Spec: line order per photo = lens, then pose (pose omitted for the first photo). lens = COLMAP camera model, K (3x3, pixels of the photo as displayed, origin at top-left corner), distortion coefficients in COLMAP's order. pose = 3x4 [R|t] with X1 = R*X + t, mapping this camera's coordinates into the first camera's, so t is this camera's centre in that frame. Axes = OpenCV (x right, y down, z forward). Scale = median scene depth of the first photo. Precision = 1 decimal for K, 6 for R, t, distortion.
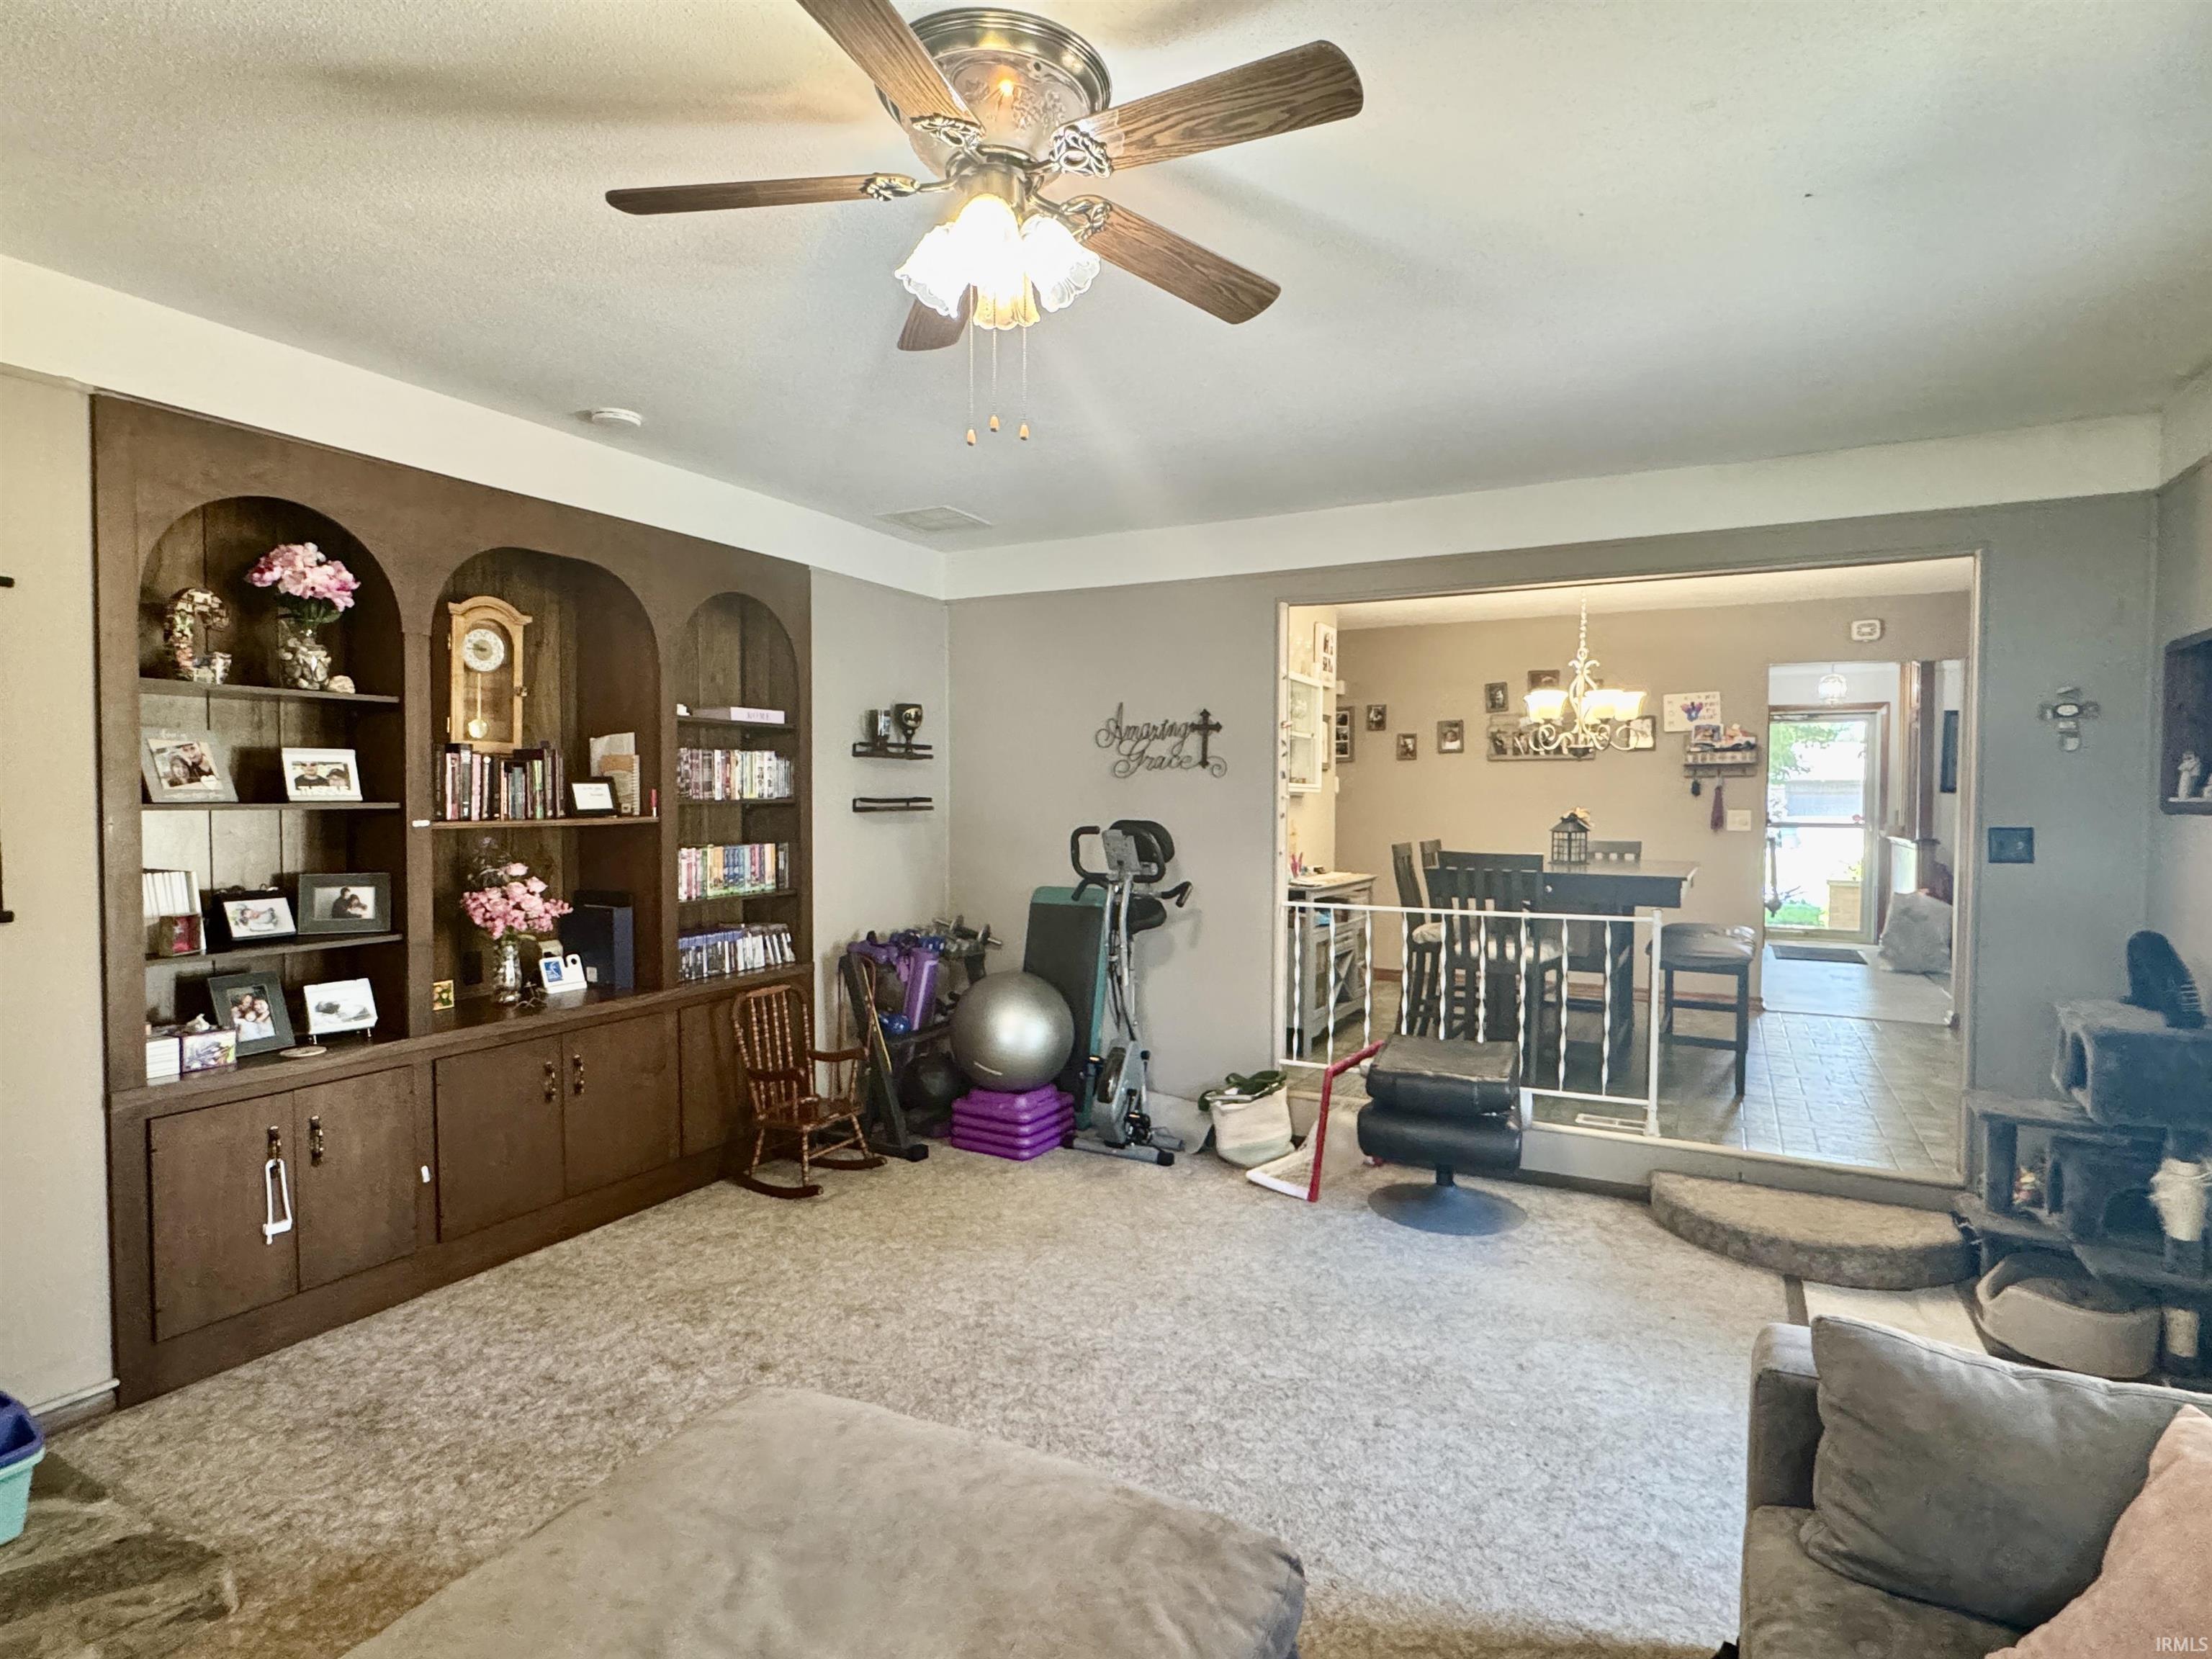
lens RADIAL K [[1169.0, 0, 1103.2], [0, 1169.0, 827.7], [0, 0, 1]] dist [-0.004276, 0.000393]
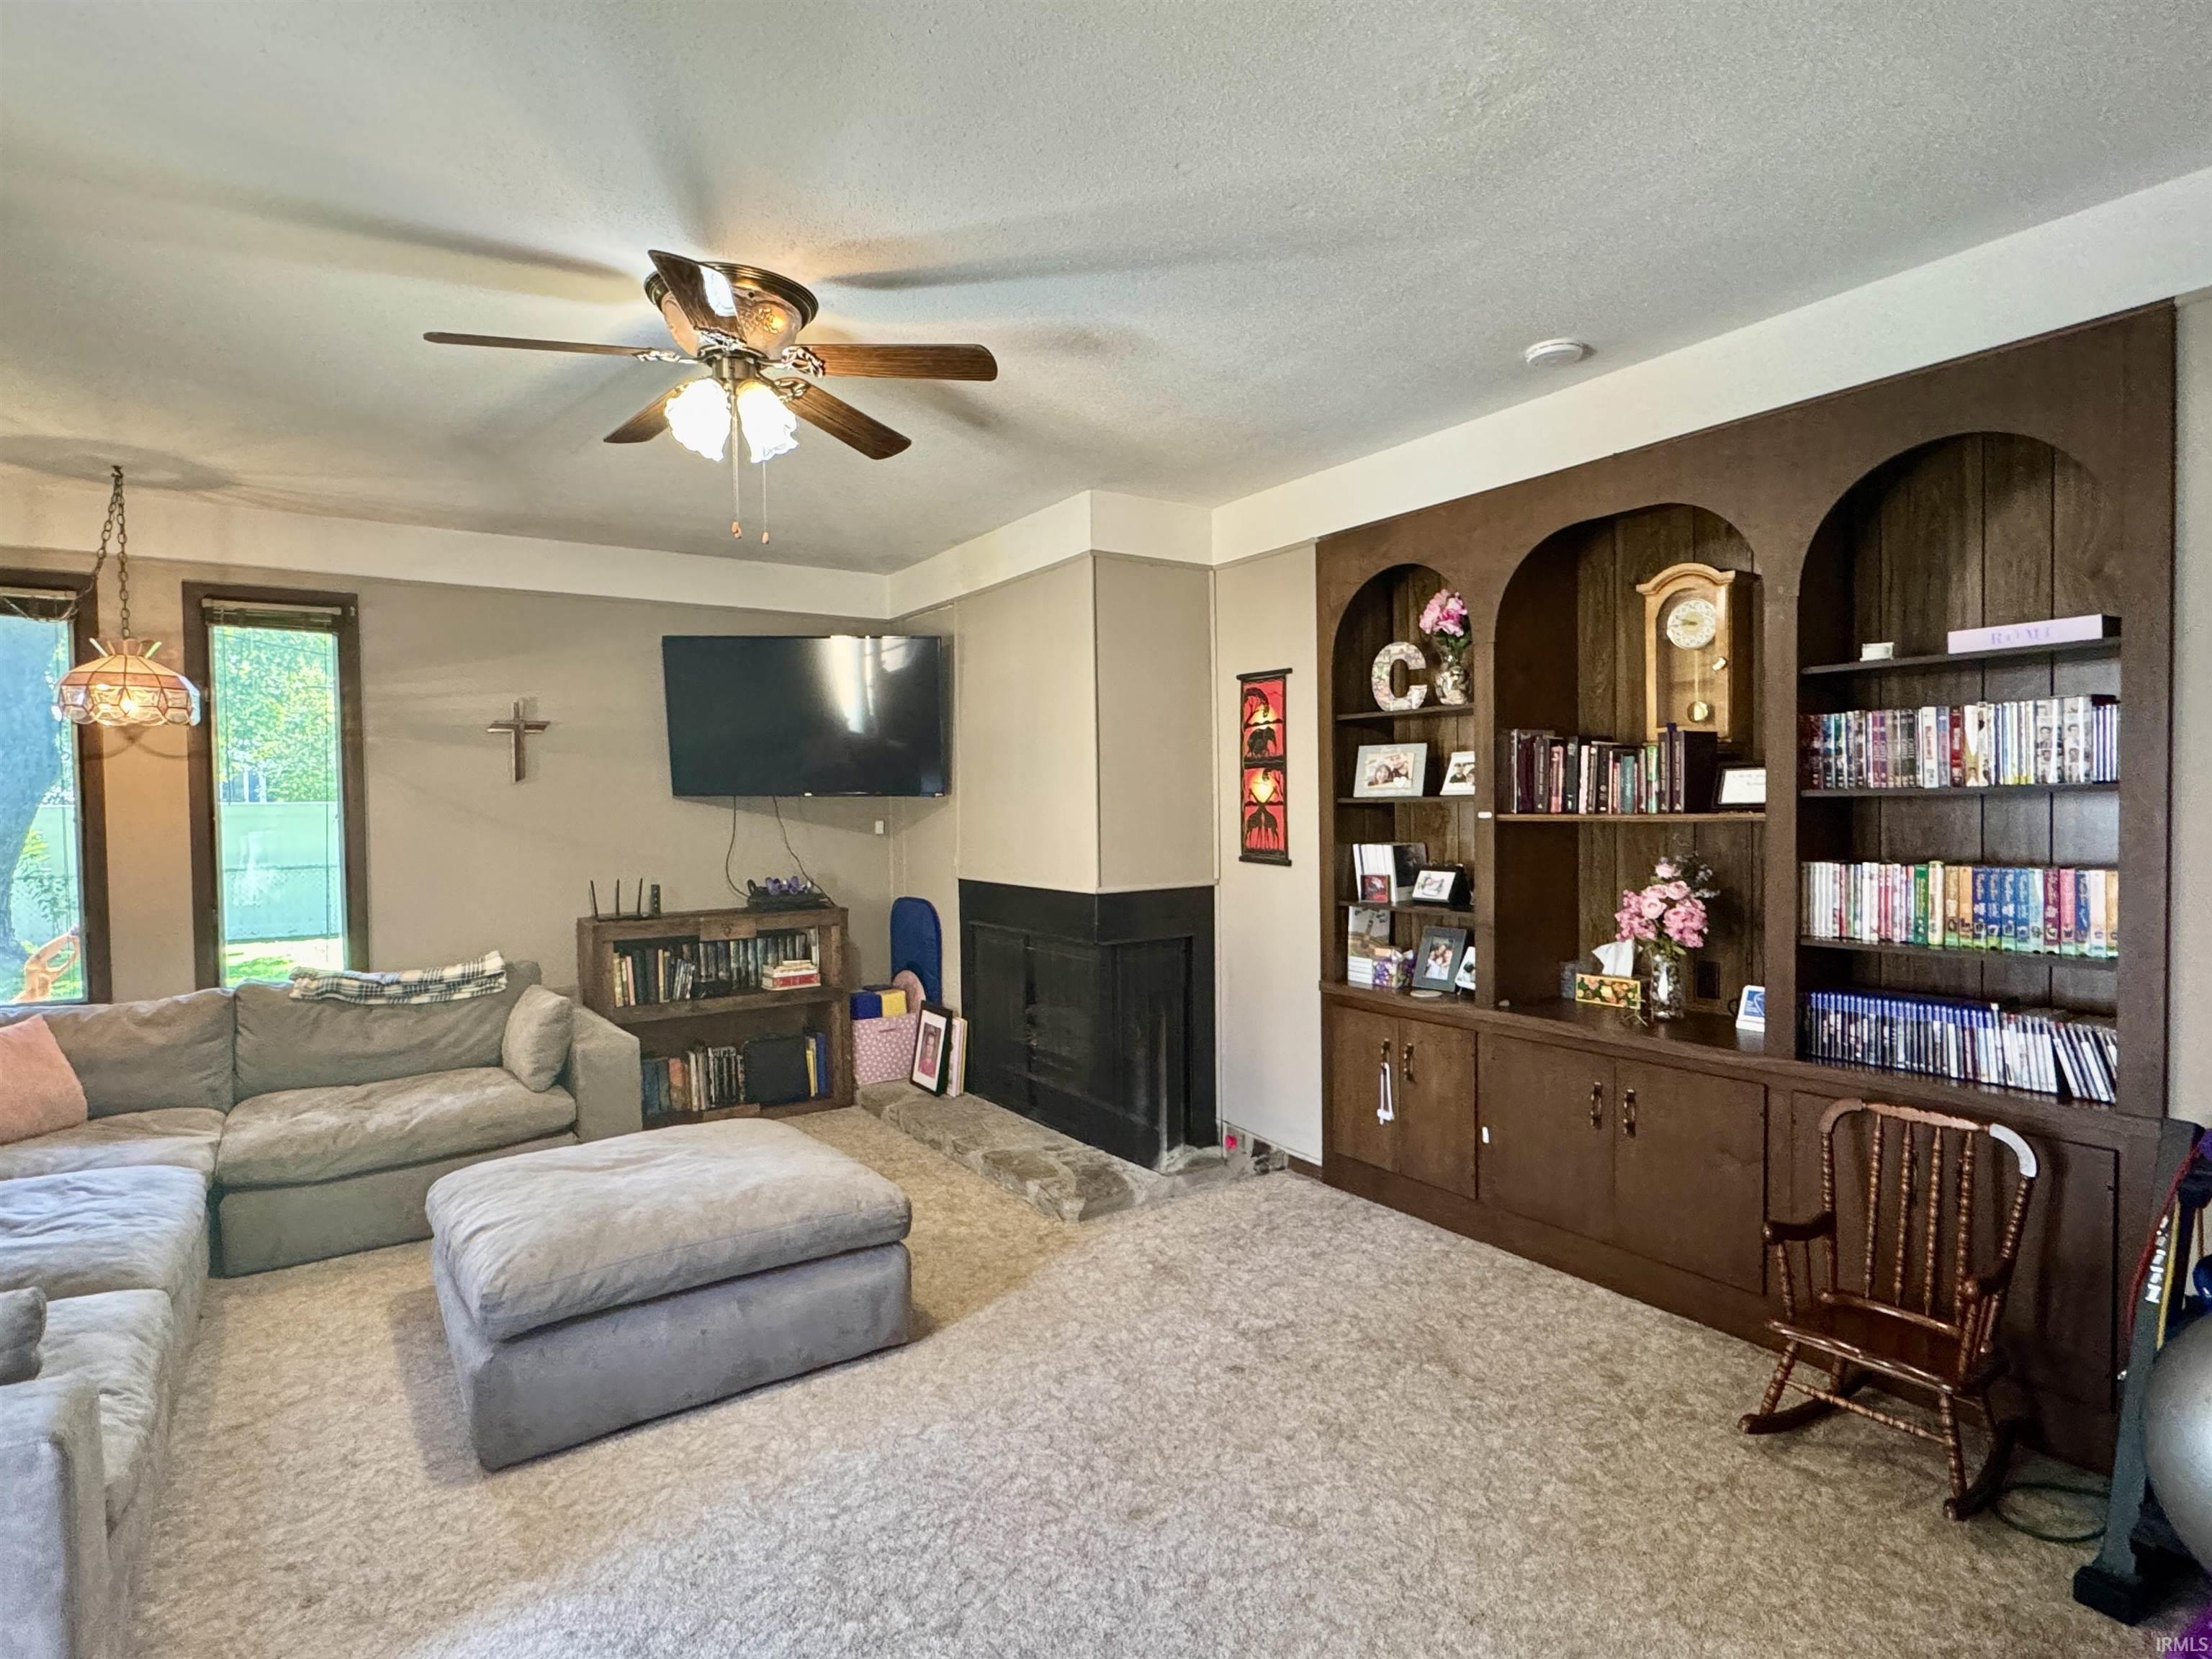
lens RADIAL K [[1169.0, 0, 1105.4], [0, 1169.0, 831.3], [0, 0, 1]] dist [-0.004276, 0.000393]
pose [[-0.481405, 0.027096, -0.876080, 0.478330], [-0.011437, 0.999243, 0.037189, -0.021853], [0.876424, 0.027923, -0.480730, 1.058741]]
